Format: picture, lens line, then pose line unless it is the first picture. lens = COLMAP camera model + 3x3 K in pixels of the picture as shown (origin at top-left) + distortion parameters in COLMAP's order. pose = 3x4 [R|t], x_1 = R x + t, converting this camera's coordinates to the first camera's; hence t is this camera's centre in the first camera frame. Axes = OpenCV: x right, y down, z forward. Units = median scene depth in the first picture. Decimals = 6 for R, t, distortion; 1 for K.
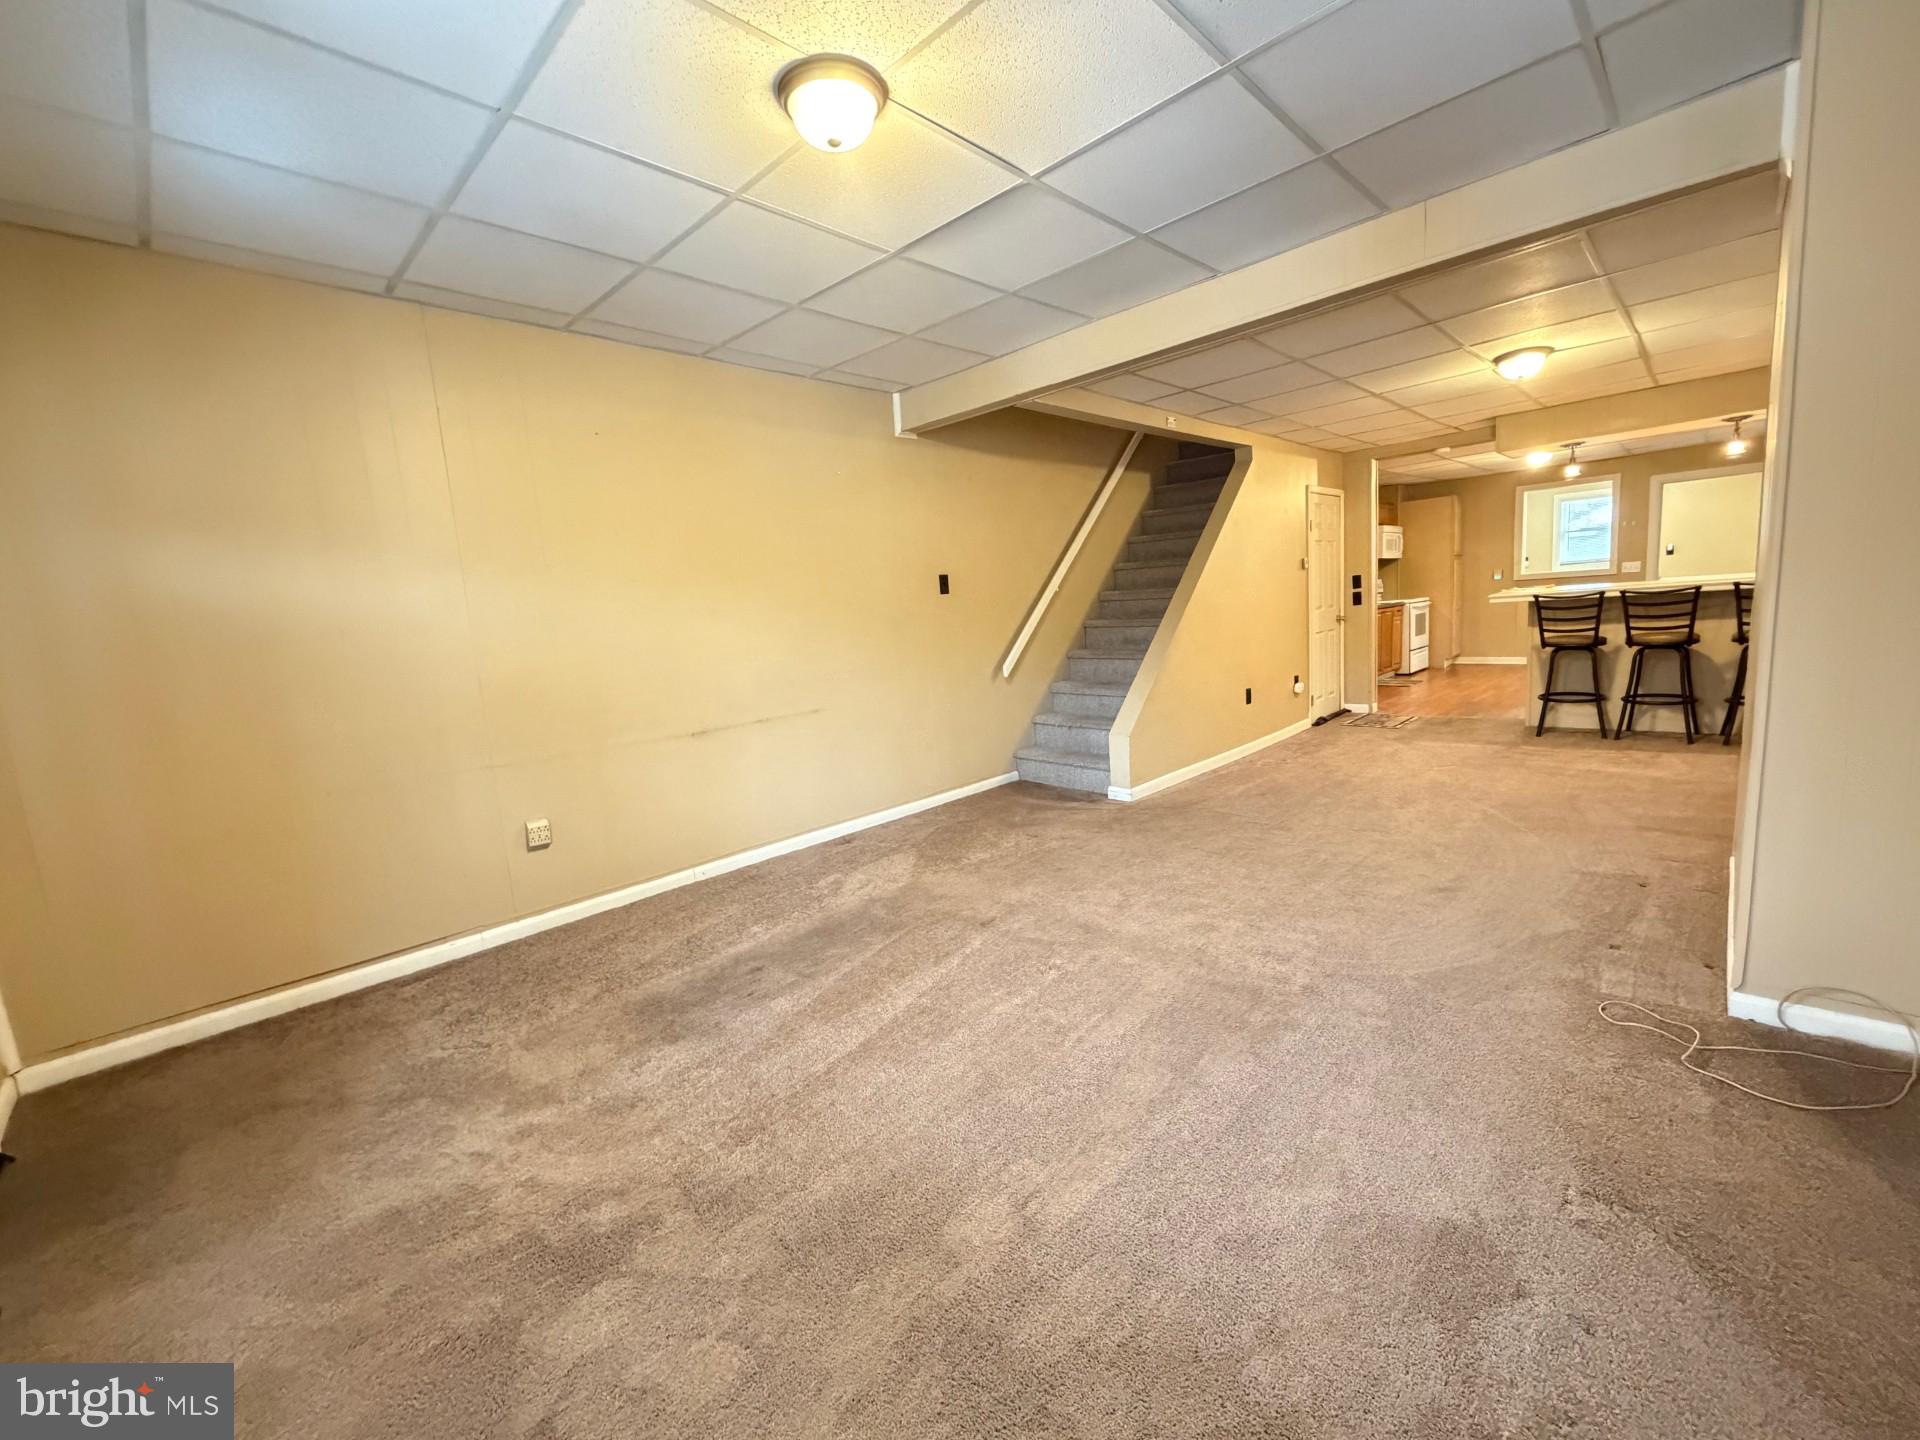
lens RADIAL K [[785.1, 0, 959.1], [0, 785.1, 724.1], [0, 0, 1]] dist [0.000807, -0.000067]
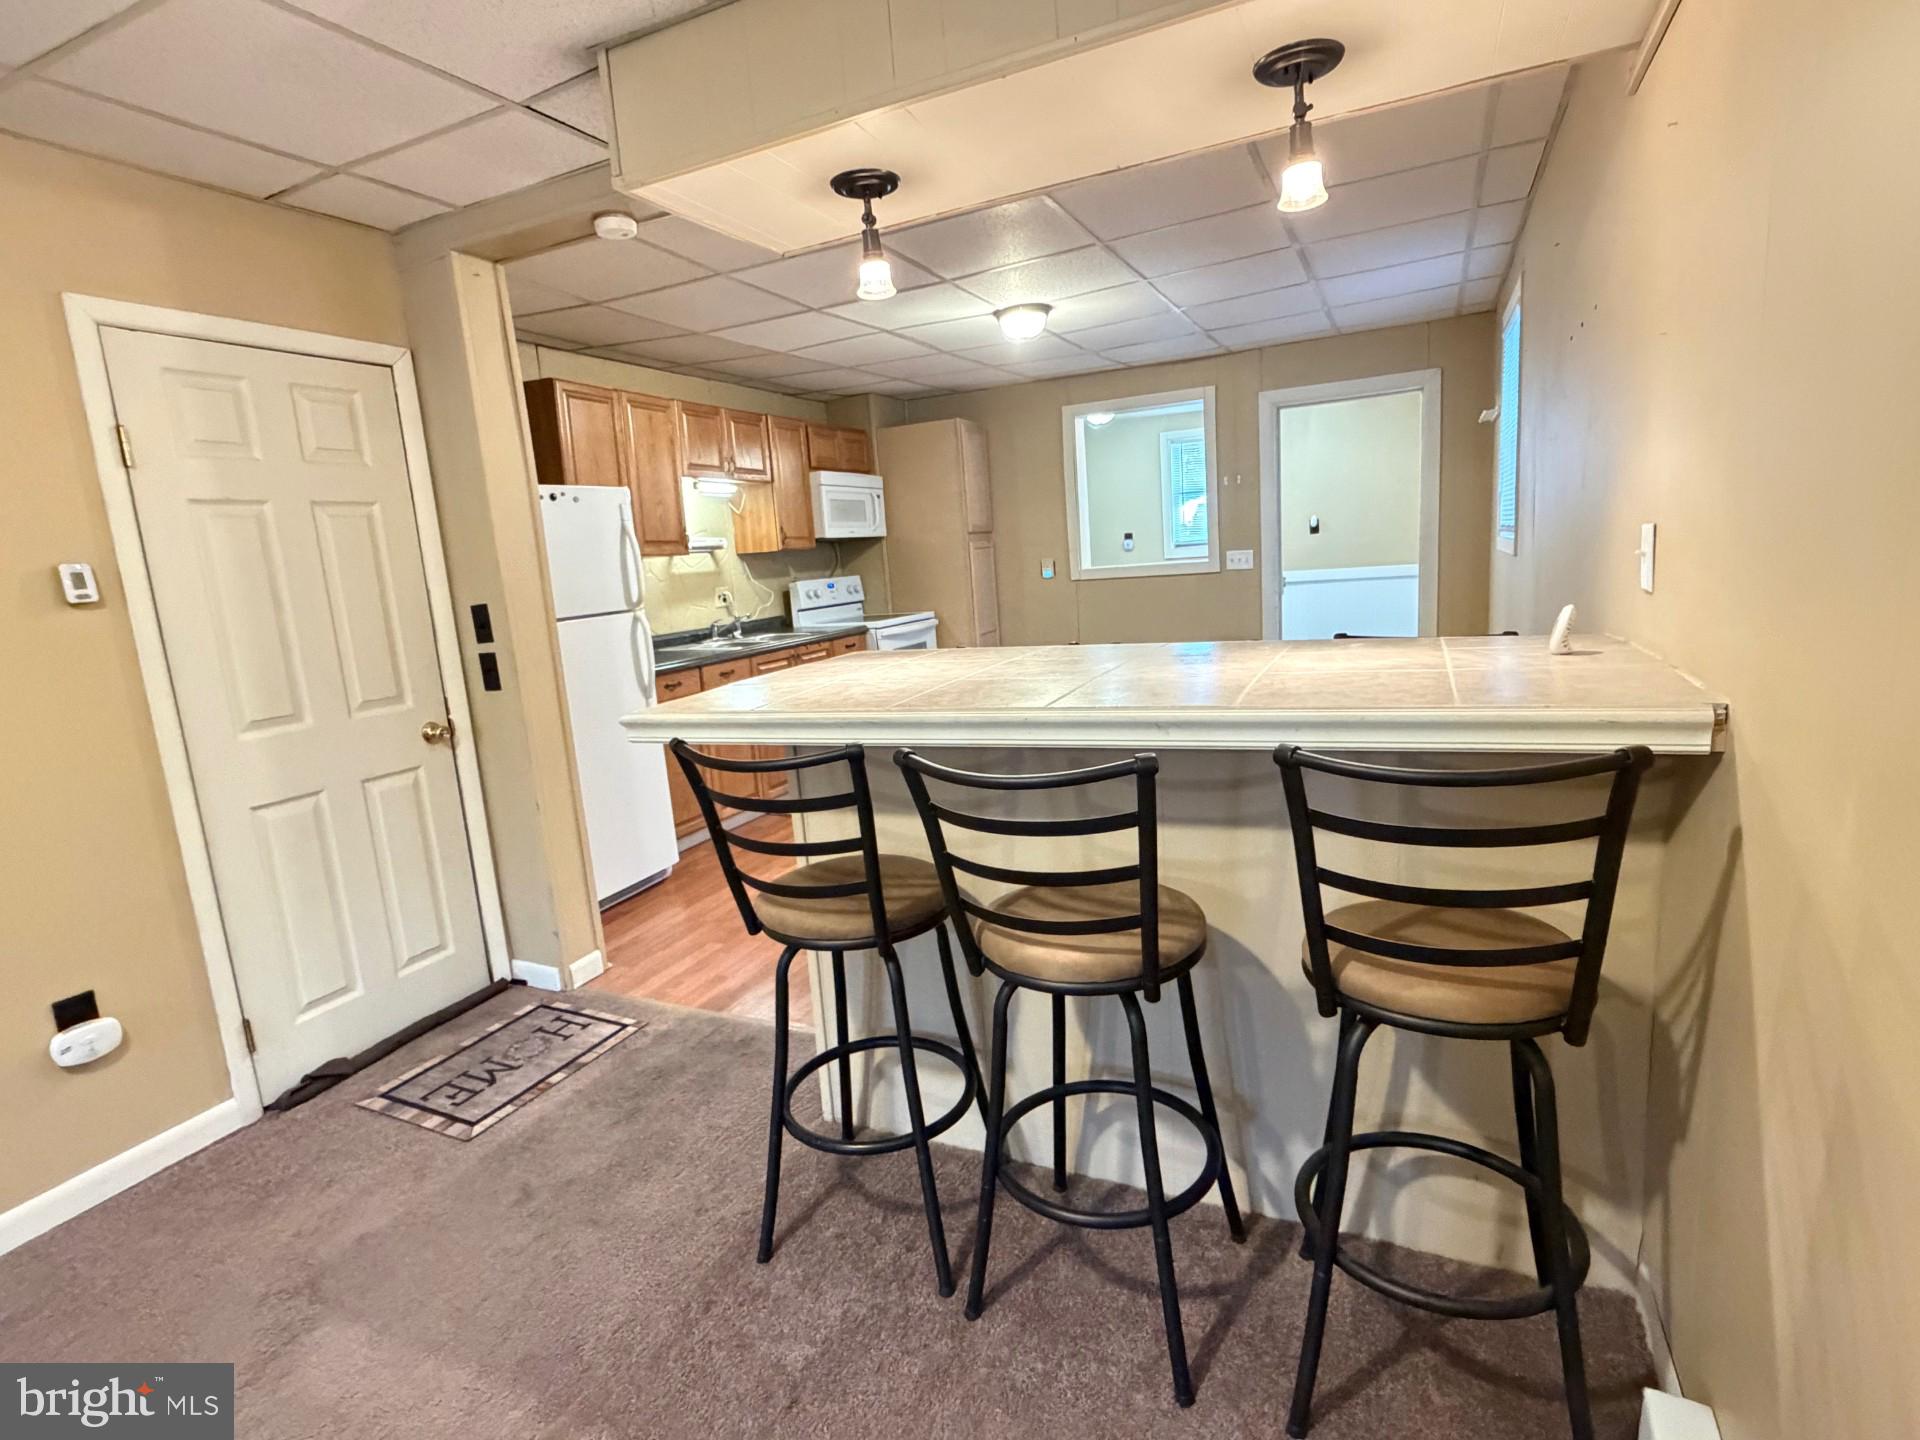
lens RADIAL K [[958.0, 0, 954.2], [0, 958.0, 723.9], [0, 0, 1]] dist [0.000579, 0.000507]
pose [[0.947500, -0.052995, 0.315334, 0.689069], [0.050750, 0.998594, 0.015331, -0.162164], [-0.315703, 0.001478, 0.948857, 0.656769]]
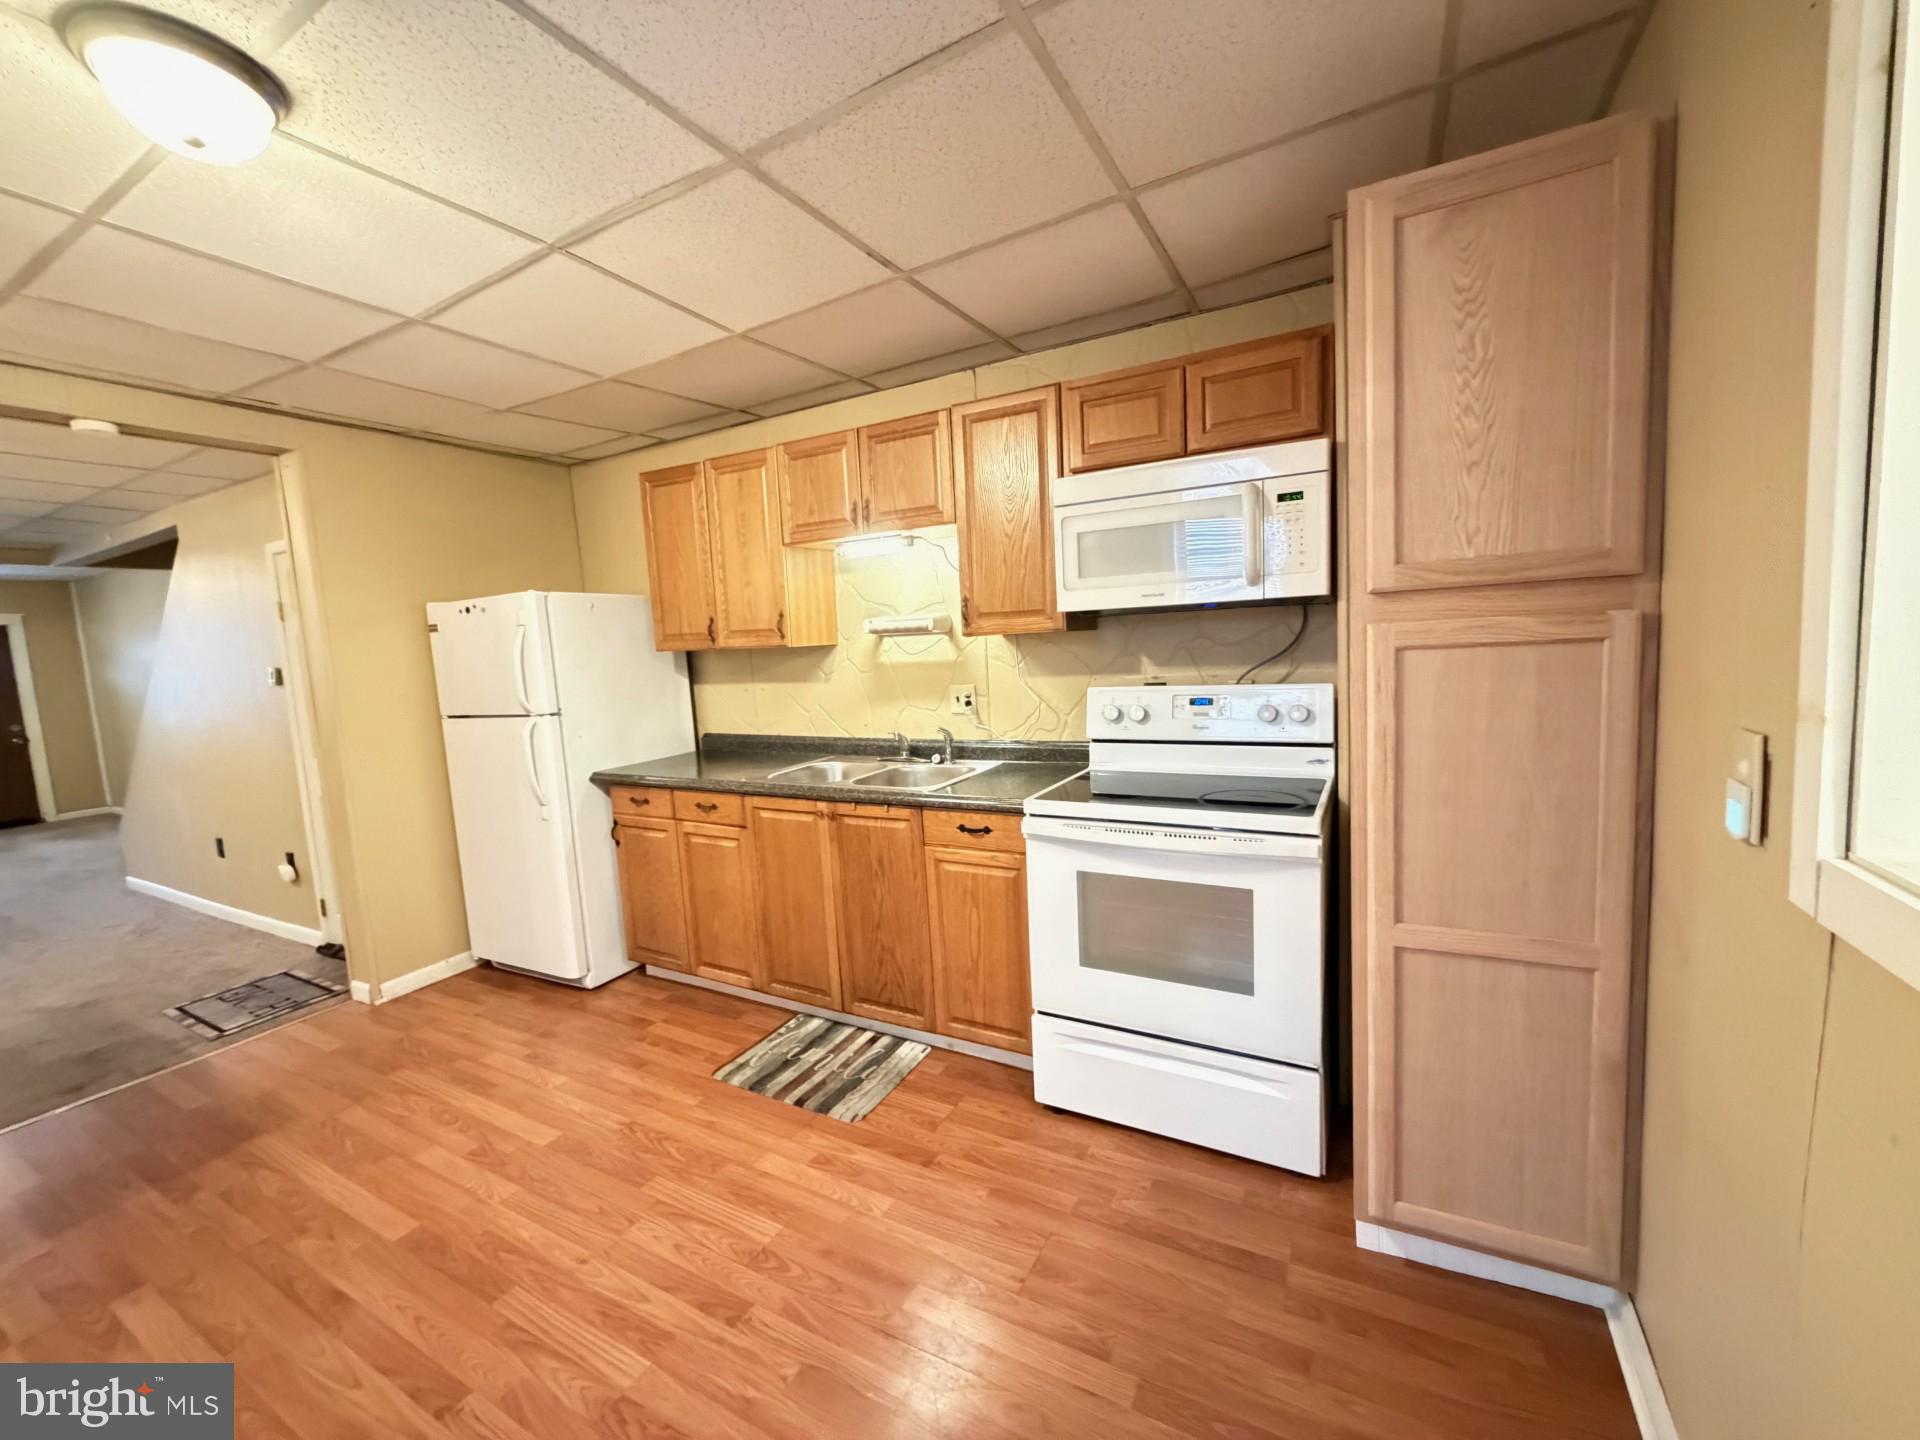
lens RADIAL K [[755.9, 0, 958.5], [0, 755.9, 728.2], [0, 0, 1]] dist [-0.002303, -0.000410]
pose [[0.272894, 0.167918, -0.947276, 1.258444], [-0.108257, 0.983756, 0.143197, -0.338038], [0.955934, 0.063472, 0.286639, 1.483810]]
